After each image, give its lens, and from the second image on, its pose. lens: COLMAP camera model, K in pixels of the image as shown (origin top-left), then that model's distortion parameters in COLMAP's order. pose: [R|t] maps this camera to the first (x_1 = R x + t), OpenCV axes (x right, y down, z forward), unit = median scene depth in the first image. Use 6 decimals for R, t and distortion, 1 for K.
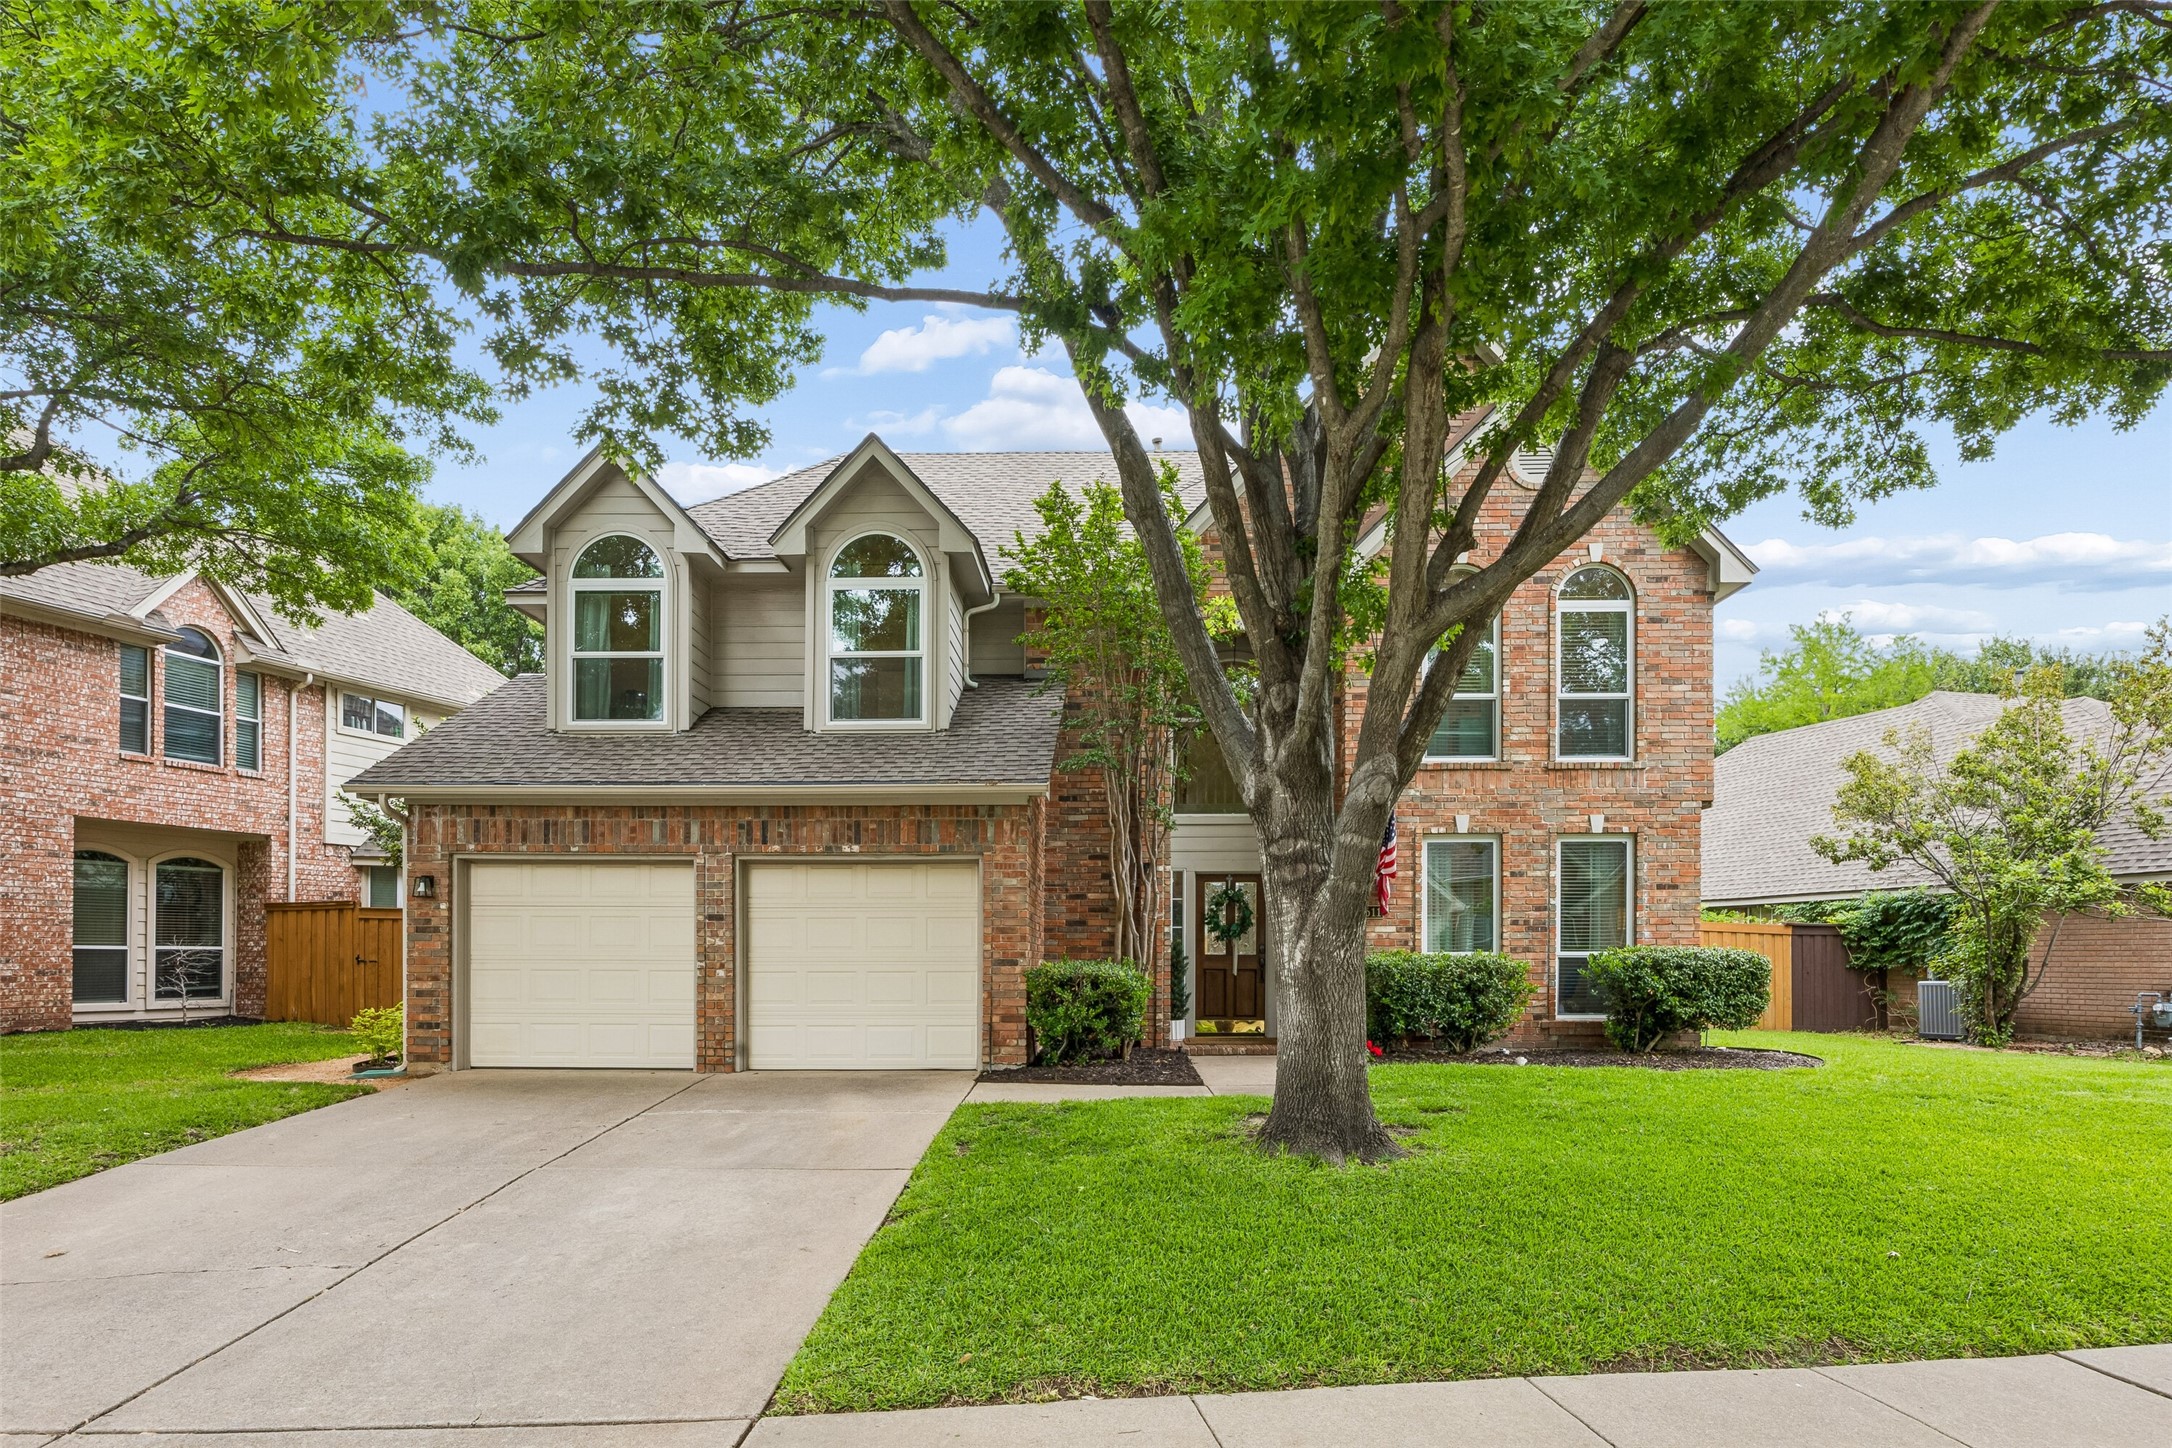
lens RADIAL K [[1250.2, 0, 1086.9], [0, 1250.2, 710.2], [0, 0, 1]] dist [0.001938, -0.000459]
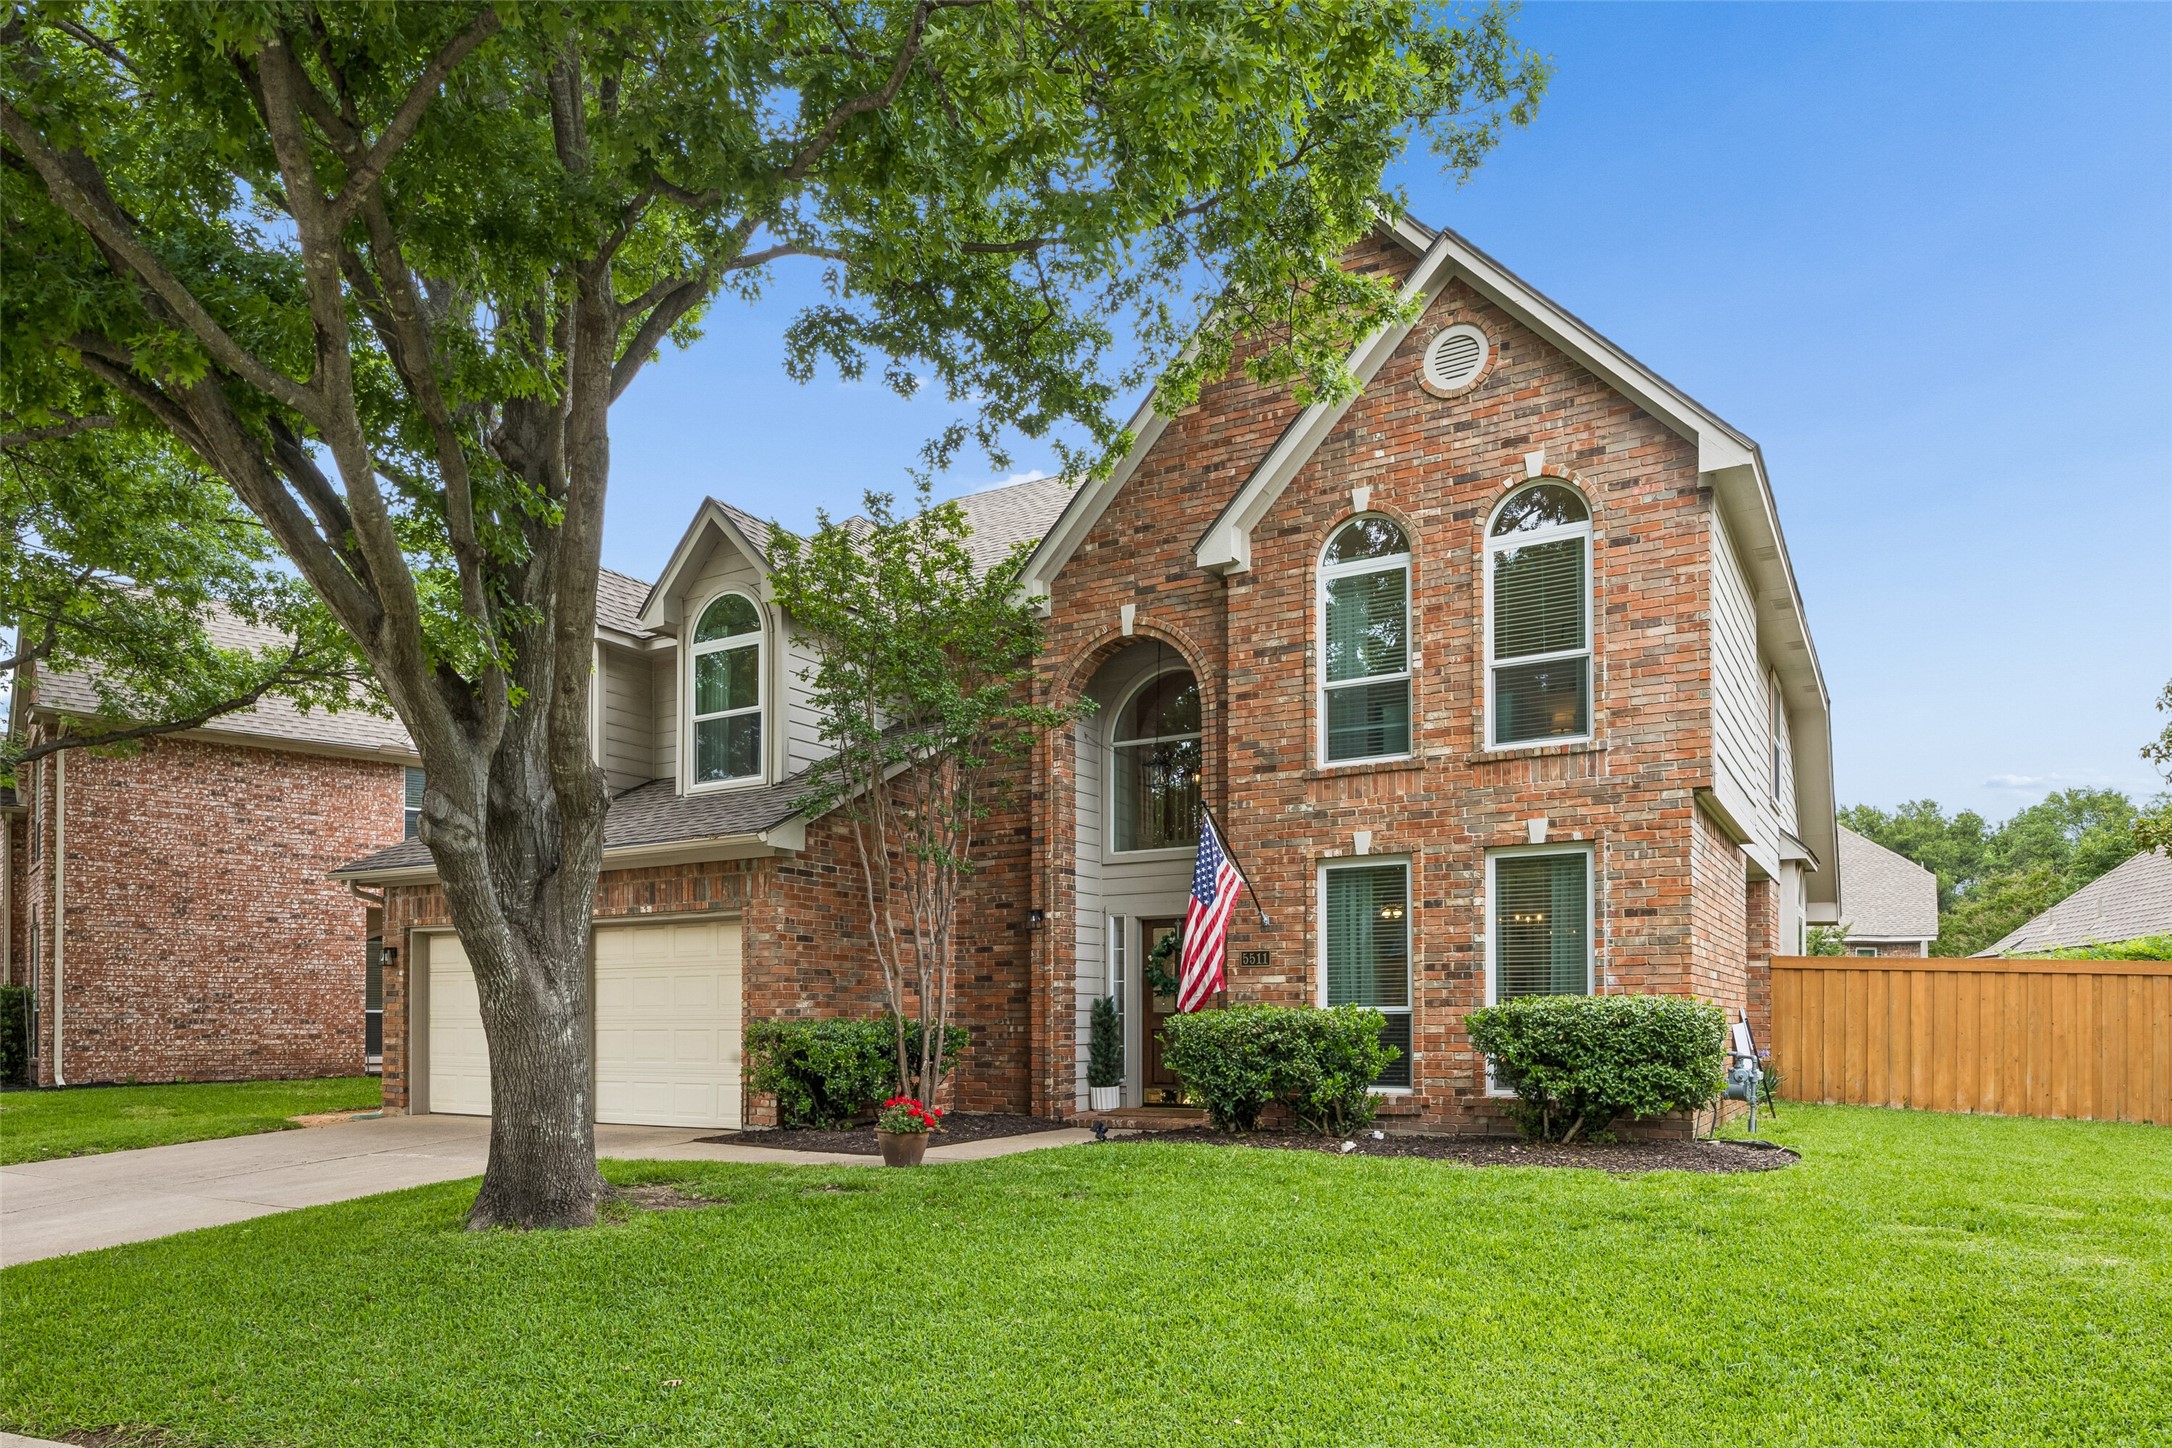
lens RADIAL K [[1381.1, 0, 1086.5], [0, 1381.1, 736.7], [0, 0, 1]] dist [-0.003483, -0.000393]
pose [[0.867198, -0.103105, -0.487172, 0.579231], [0.098109, 0.994530, -0.035841, 0.038687], [0.488203, -0.016715, 0.872570, 0.161414]]
